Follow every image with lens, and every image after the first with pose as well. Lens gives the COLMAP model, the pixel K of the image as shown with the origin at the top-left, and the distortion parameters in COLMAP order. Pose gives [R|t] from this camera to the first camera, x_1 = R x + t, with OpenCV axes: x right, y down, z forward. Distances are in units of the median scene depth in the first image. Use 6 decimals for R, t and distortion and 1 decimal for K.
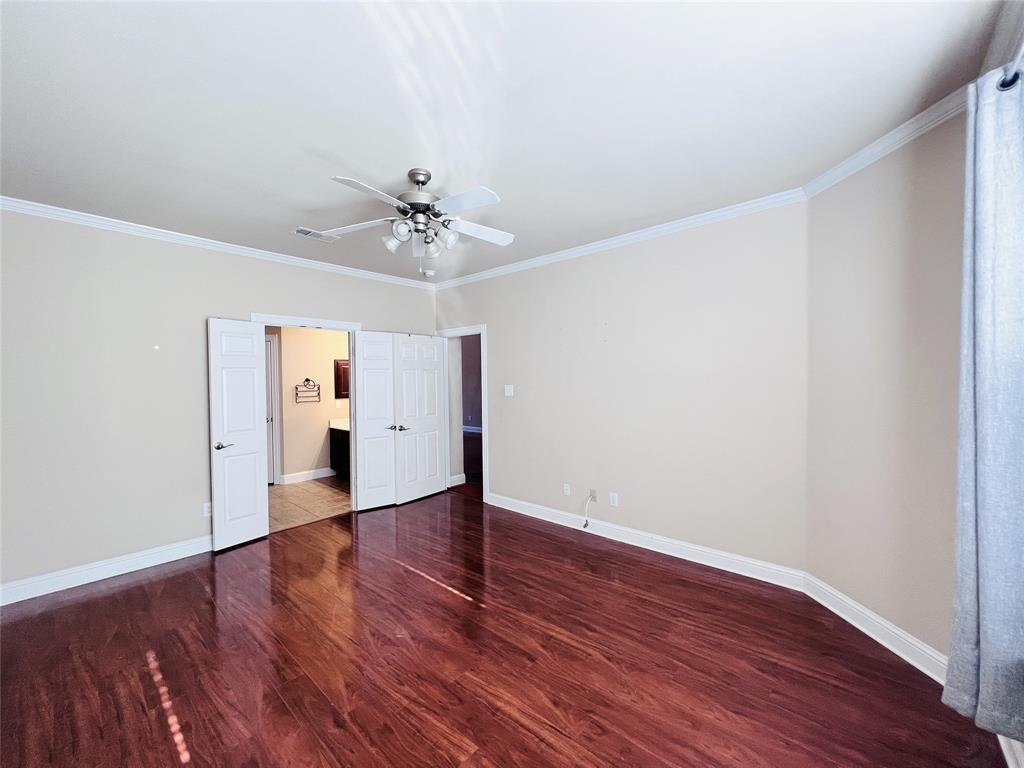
lens RADIAL K [[412.5, 0, 507.8], [0, 412.5, 381.5], [0, 0, 1]] dist [-0.001463, 0.000691]
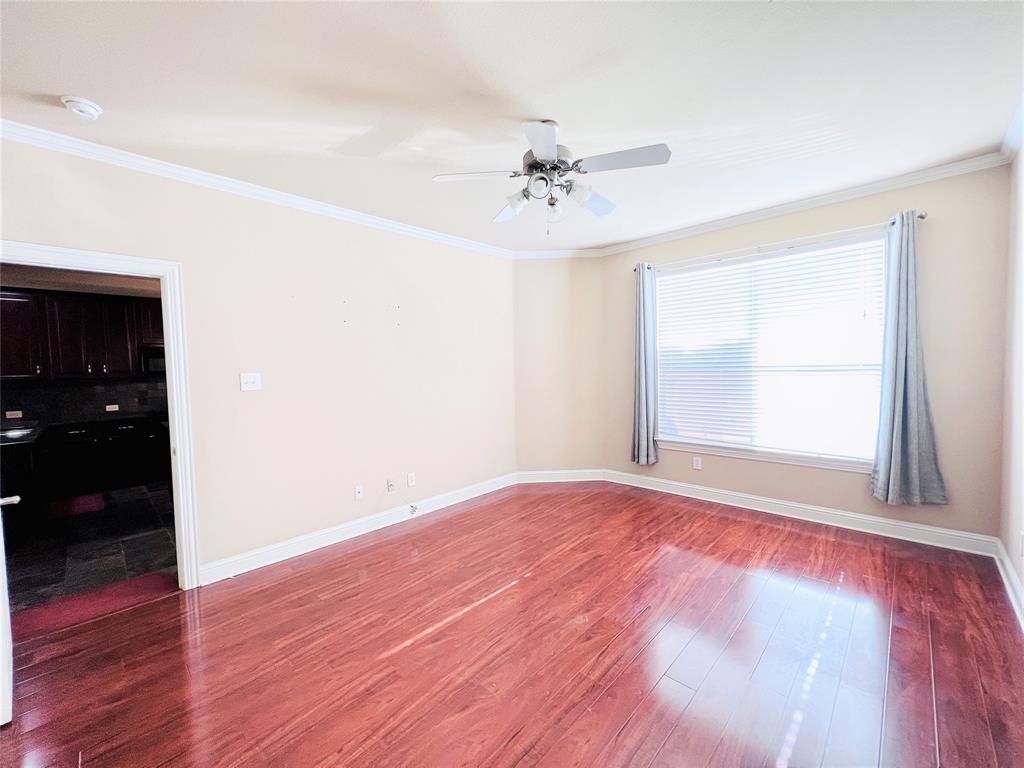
lens RADIAL K [[412.5, 0, 511.6], [0, 412.5, 389.0], [0, 0, 1]] dist [-0.001463, 0.000691]
pose [[0.027851, -0.045993, 0.998553, -0.960491], [0.034082, 0.998404, 0.045036, 0.028952], [-0.999031, 0.032779, 0.029374, 0.906333]]
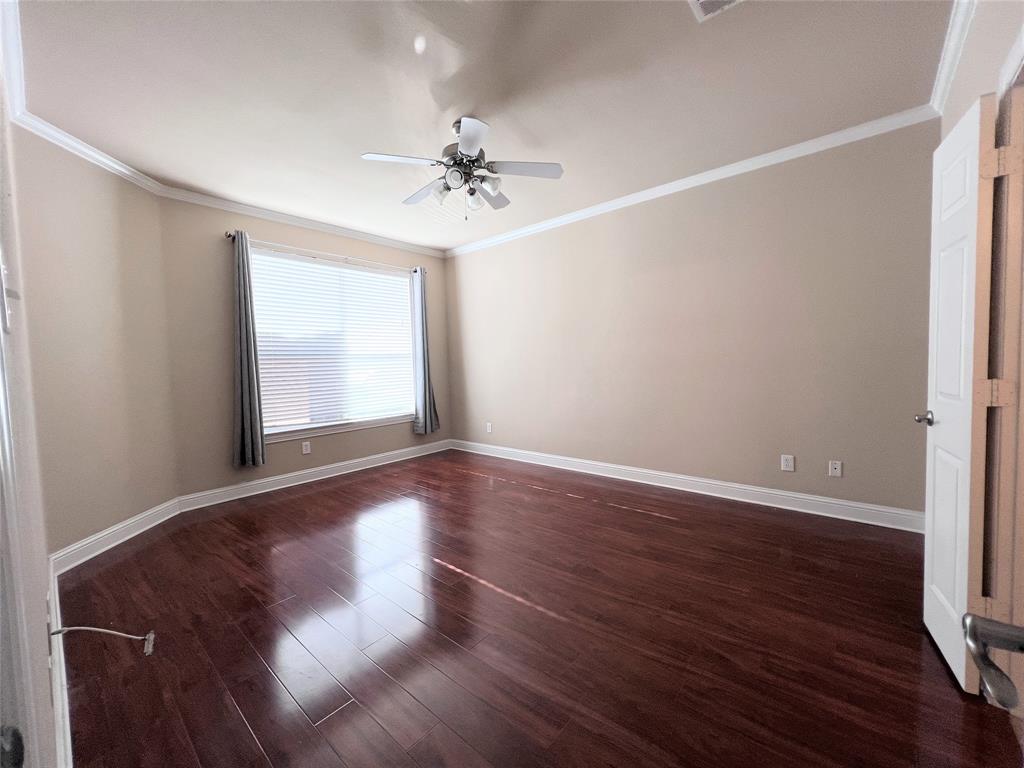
lens RADIAL K [[412.5, 0, 512.2], [0, 412.5, 381.8], [0, 0, 1]] dist [-0.001463, 0.000691]
pose [[-0.998733, 0.041670, -0.028229, -0.236600], [0.039909, 0.997382, 0.060305, 0.077747], [0.030668, 0.059102, -0.997781, 1.774830]]
